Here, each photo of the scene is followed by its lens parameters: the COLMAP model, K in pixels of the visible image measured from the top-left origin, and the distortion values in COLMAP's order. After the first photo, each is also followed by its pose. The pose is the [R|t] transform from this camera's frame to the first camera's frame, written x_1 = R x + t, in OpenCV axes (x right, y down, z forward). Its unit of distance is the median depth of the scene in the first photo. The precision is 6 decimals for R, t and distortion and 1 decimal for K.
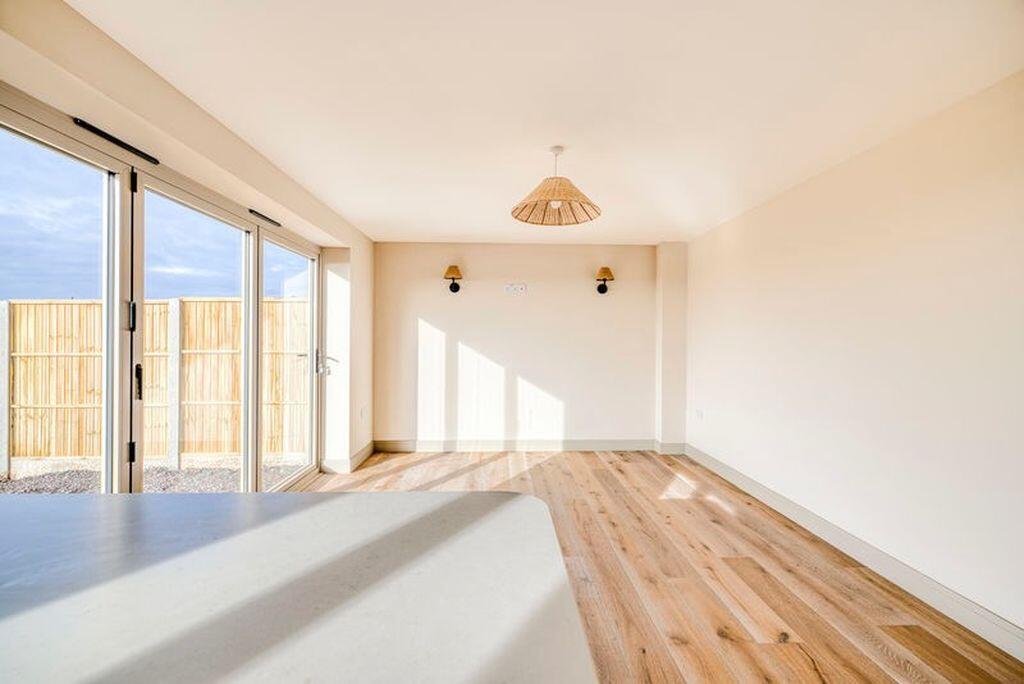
lens RADIAL K [[439.6, 0, 513.7], [0, 439.6, 338.9], [0, 0, 1]] dist [-0.005189, 0.001207]
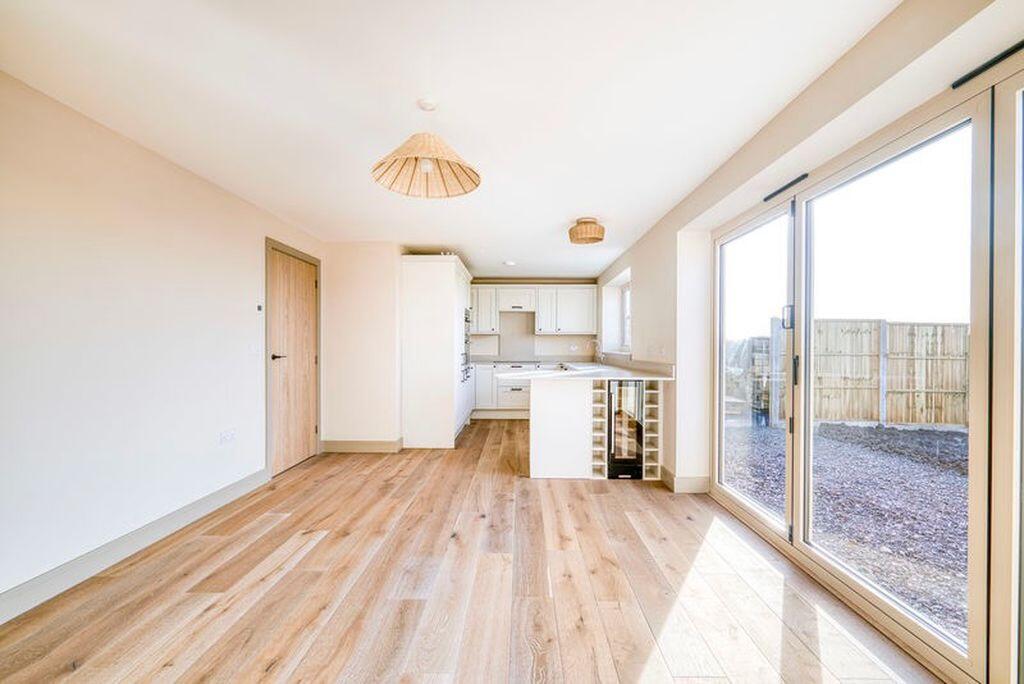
lens RADIAL K [[439.6, 0, 514.5], [0, 439.6, 347.6], [0, 0, 1]] dist [-0.005189, 0.001207]
pose [[-0.998738, -0.008106, 0.049569, -0.069101], [-0.008052, 0.999967, 0.001289, 0.020314], [-0.049578, 0.000888, -0.998770, 1.107488]]
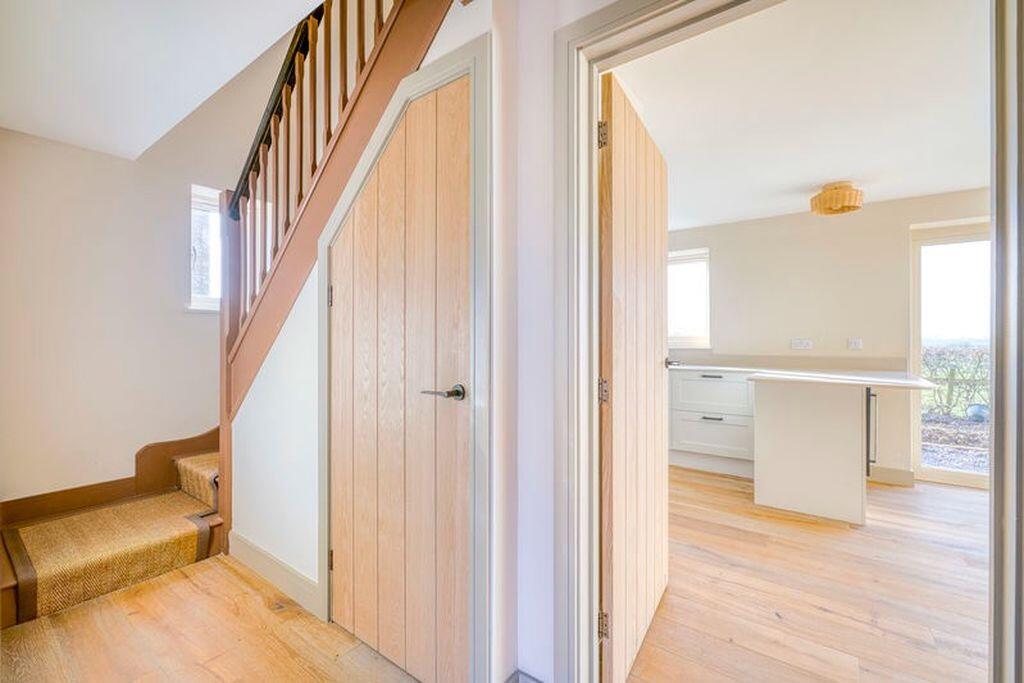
lens RADIAL K [[439.6, 0, 517.0], [0, 439.6, 339.5], [0, 0, 1]] dist [-0.005189, 0.001207]
pose [[-0.614228, -0.003254, -0.789122, 0.808822], [-0.002069, 0.999995, -0.002513, 0.020037], [0.789126, 0.000089, -0.614232, 0.146043]]
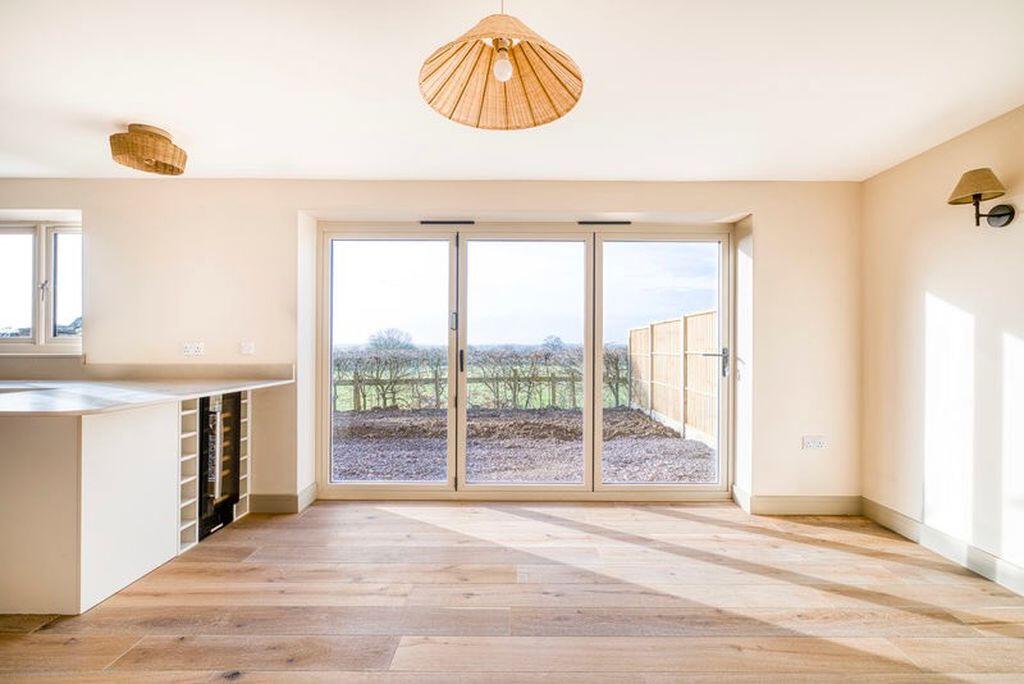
lens RADIAL K [[439.6, 0, 523.2], [0, 439.6, 344.0], [0, 0, 1]] dist [-0.005189, 0.001207]
pose [[-0.032051, -0.004267, -0.999477, 0.388603], [-0.003016, 0.999987, -0.004172, 0.020372], [0.999482, 0.002881, -0.032064, 0.634414]]
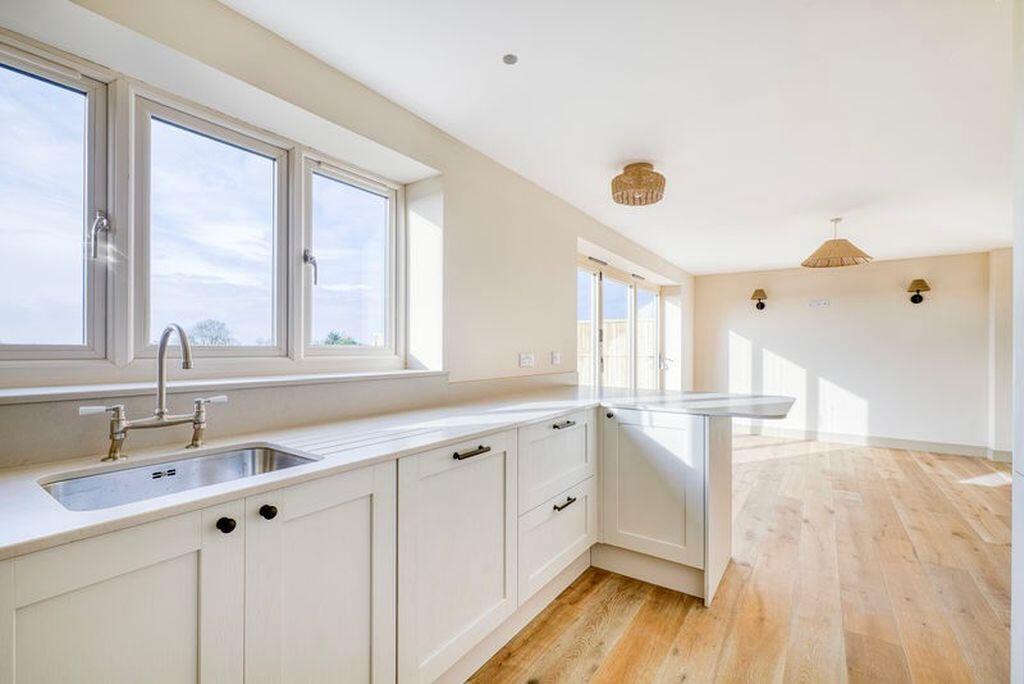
lens RADIAL K [[439.6, 0, 517.9], [0, 439.6, 347.9], [0, 0, 1]] dist [-0.005189, 0.001207]
pose [[0.804003, -0.001168, -0.594624, 0.068835], [-0.000466, 0.999997, -0.002595, 0.009693], [0.594625, 0.002363, 0.804000, -0.529904]]
